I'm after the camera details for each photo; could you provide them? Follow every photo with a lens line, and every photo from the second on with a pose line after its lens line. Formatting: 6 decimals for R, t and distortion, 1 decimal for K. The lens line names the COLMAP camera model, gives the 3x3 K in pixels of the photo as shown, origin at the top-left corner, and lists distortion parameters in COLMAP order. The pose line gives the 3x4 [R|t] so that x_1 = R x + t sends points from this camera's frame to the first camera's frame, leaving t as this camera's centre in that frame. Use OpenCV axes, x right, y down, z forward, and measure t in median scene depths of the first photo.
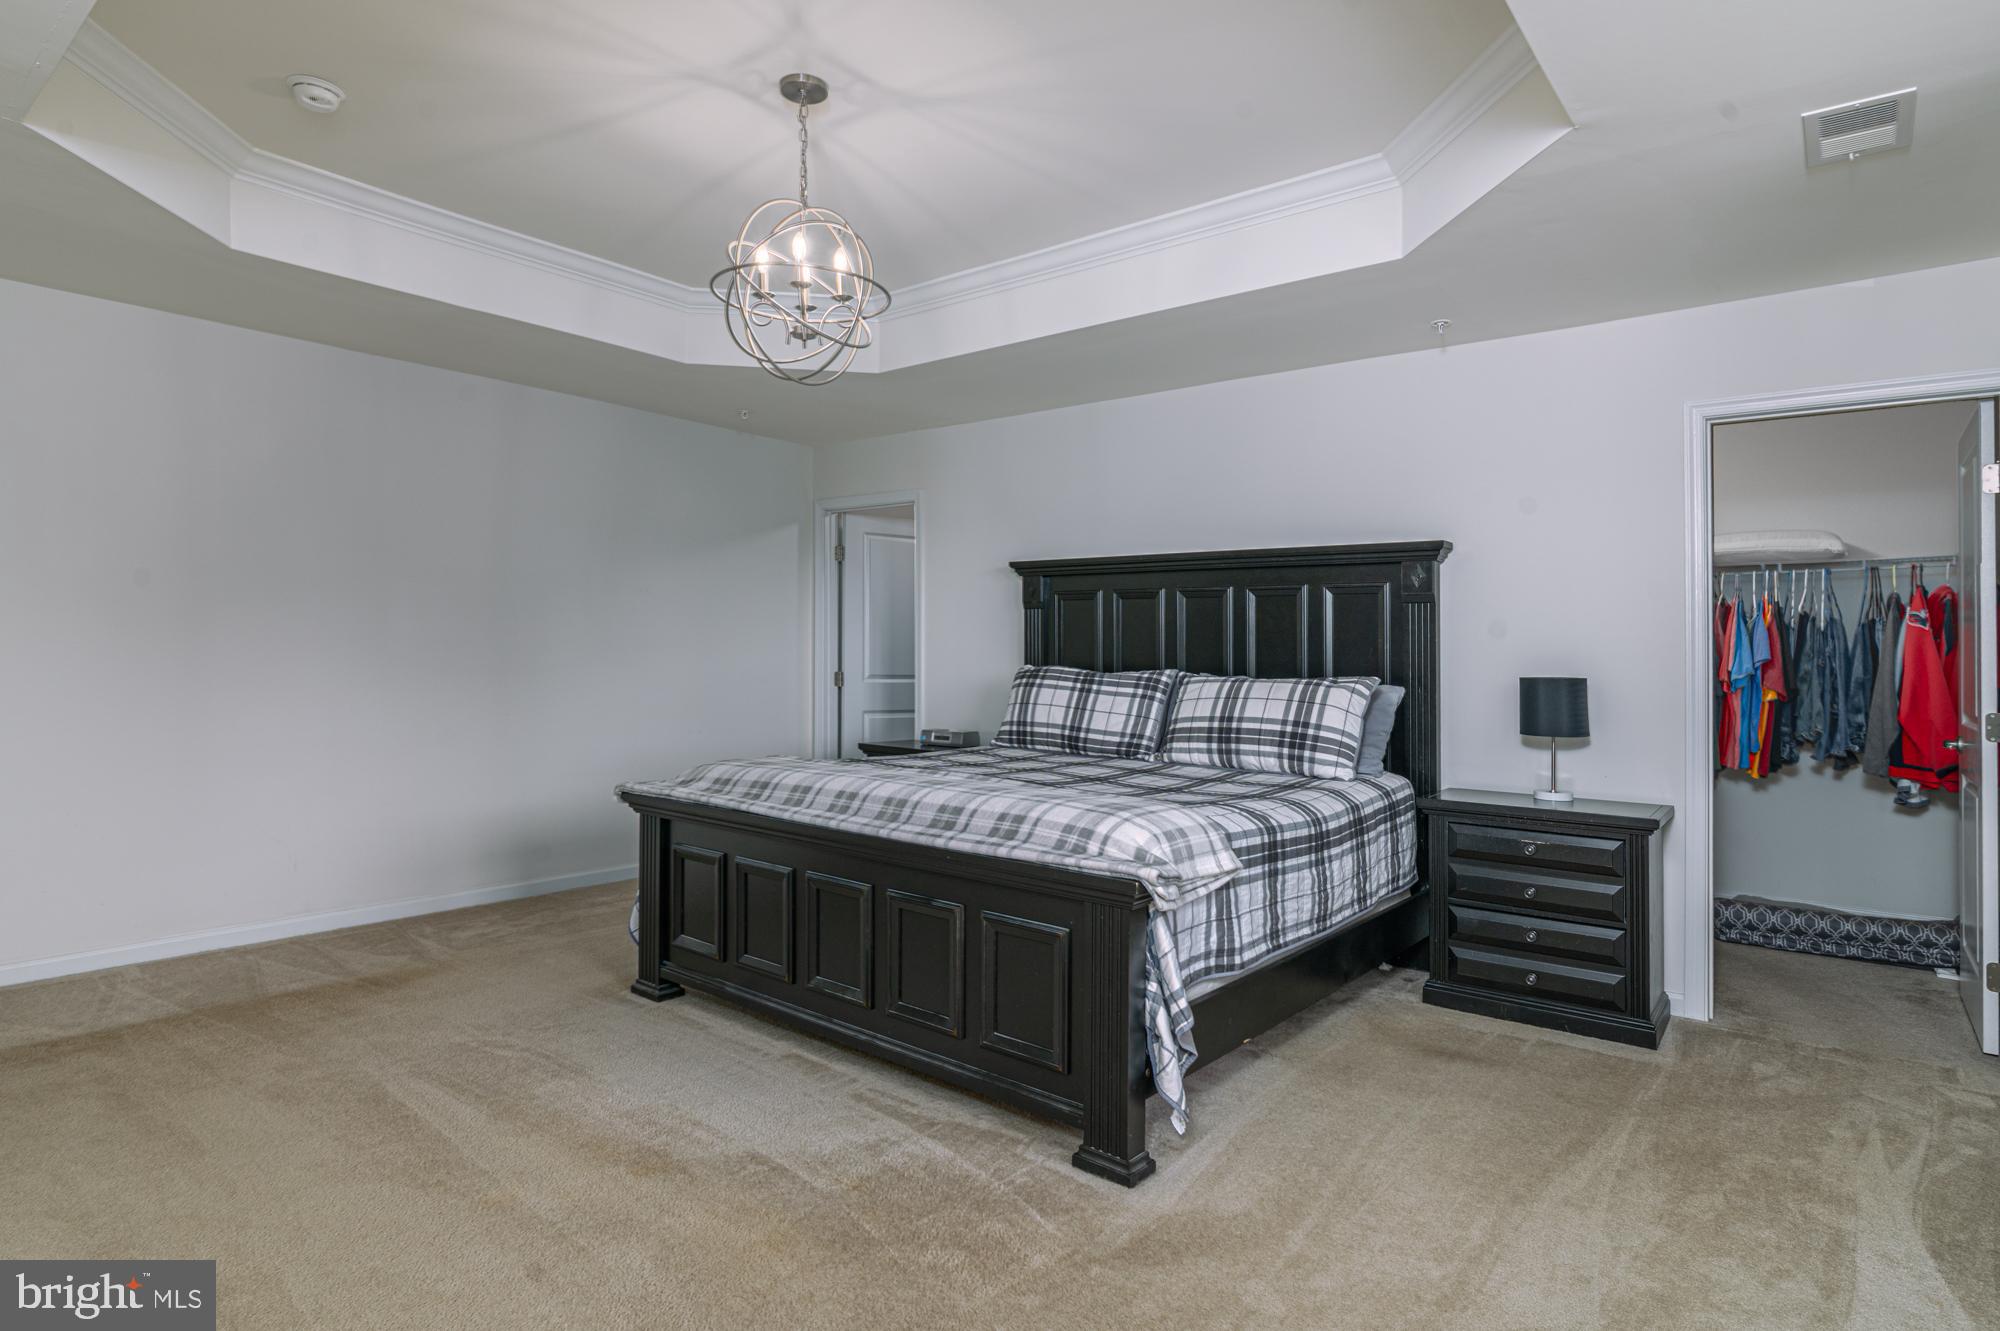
lens RADIAL K [[1114.3, 0, 995.8], [0, 1114.3, 652.1], [0, 0, 1]] dist [0.000393, -0.000035]
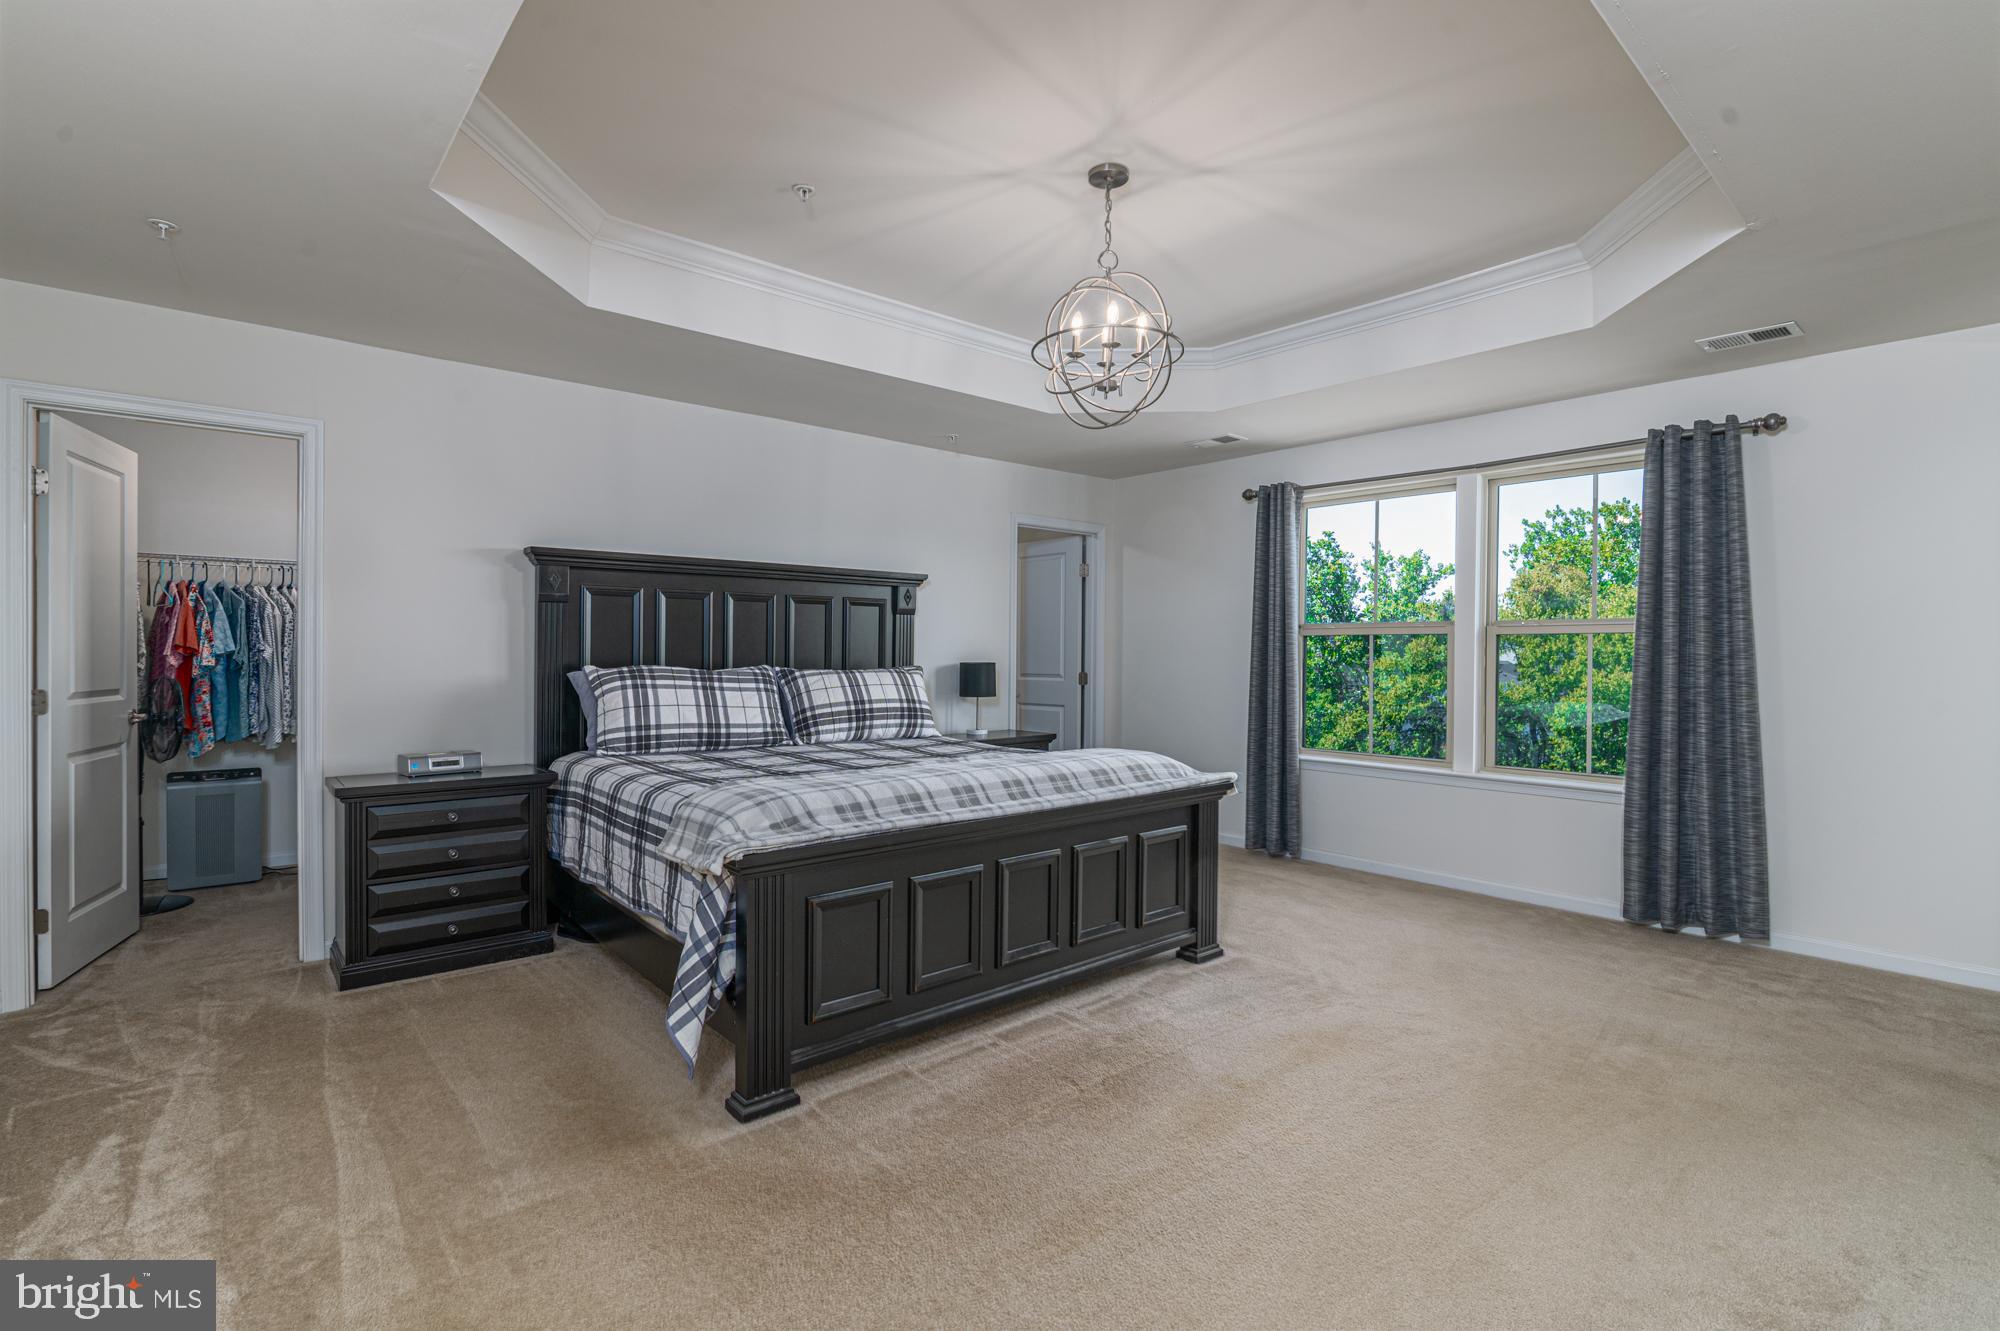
lens RADIAL K [[918.3, 0, 1000.0], [0, 918.3, 665.5], [0, 0, 1]] dist [-0.001766, 0.000008]
pose [[0.143386, -0.028127, 0.989267, -0.828131], [-0.001557, 0.999588, 0.028646, -0.013590], [-0.989666, -0.005648, 0.143283, 0.694136]]
